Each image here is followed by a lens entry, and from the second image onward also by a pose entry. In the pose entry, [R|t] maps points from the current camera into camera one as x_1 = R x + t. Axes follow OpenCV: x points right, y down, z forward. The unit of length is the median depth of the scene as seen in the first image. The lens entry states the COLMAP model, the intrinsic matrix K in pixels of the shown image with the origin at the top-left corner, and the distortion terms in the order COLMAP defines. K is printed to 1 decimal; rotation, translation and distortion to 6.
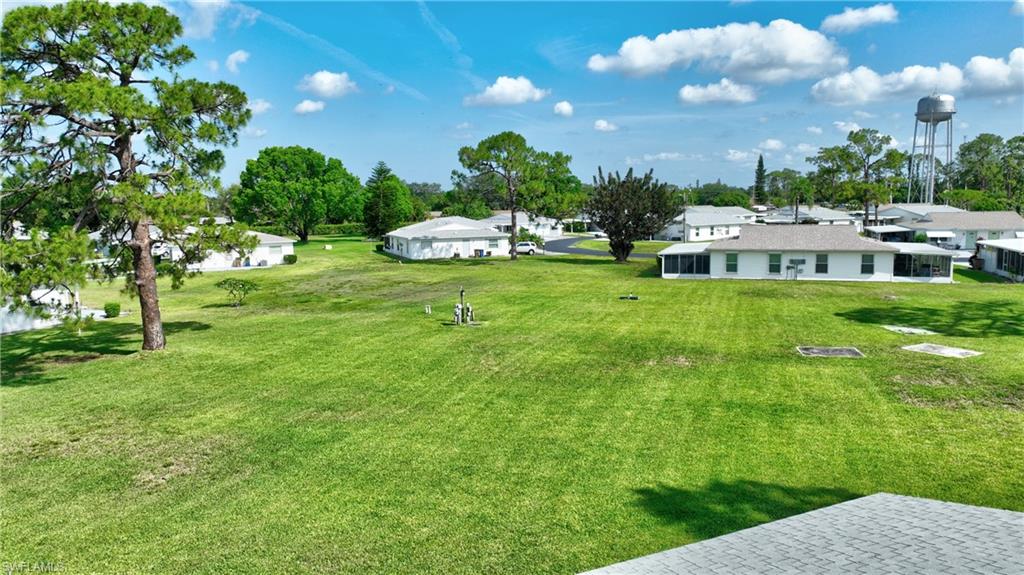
lens RADIAL K [[718.3, 0, 515.0], [0, 718.3, 288.0], [0, 0, 1]] dist [0.004737, 0.010248]
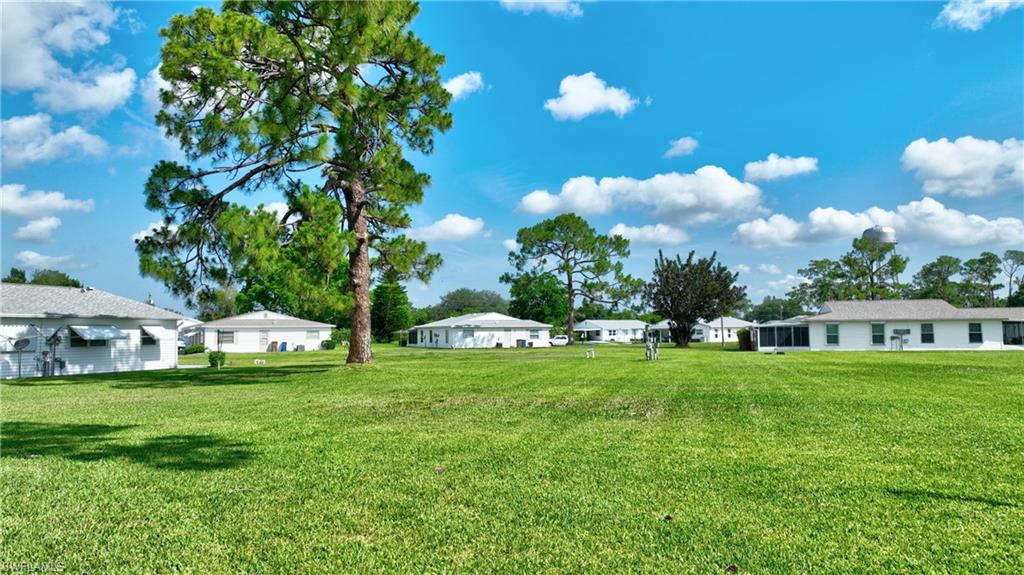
lens RADIAL K [[718.3, 0, 513.9], [0, 718.3, 285.8], [0, 0, 1]] dist [0.004737, 0.010248]
pose [[0.996484, 0.013107, 0.082754, -0.248188], [0.002631, 0.982305, -0.187268, 0.097411], [-0.083744, 0.186828, 0.978817, 0.088316]]
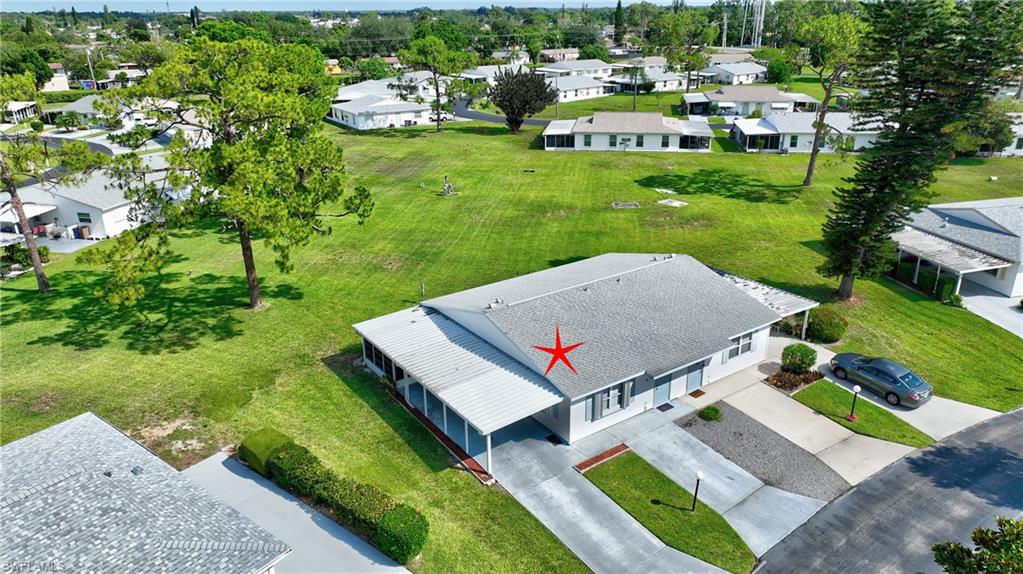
lens RADIAL K [[717.6, 0, 514.1], [0, 717.6, 285.0], [0, 0, 1]] dist [0.004737, 0.010248]
pose [[0.983083, -0.059464, 0.173239, -0.187620], [0.016391, 0.970598, 0.240146, -0.130562], [-0.182426, -0.233244, 0.955154, -0.690989]]
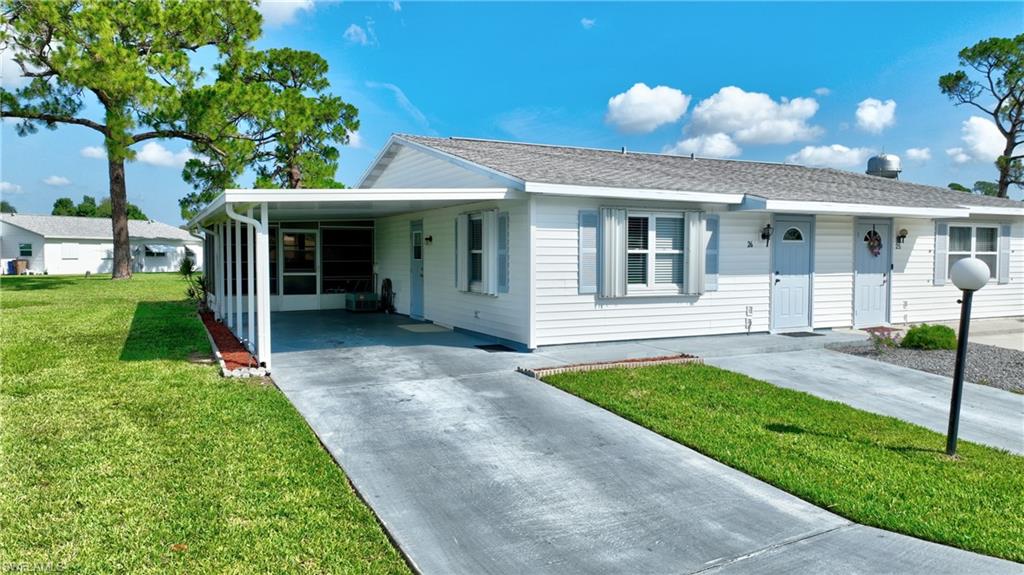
lens RADIAL K [[718.3, 0, 512.3], [0, 718.3, 281.0], [0, 0, 1]] dist [0.004737, 0.010248]
pose [[0.999525, 0.016204, 0.026216, -0.050382], [-0.013846, 0.996046, -0.087757, 0.156986], [-0.027534, 0.087352, 0.995797, -0.358621]]
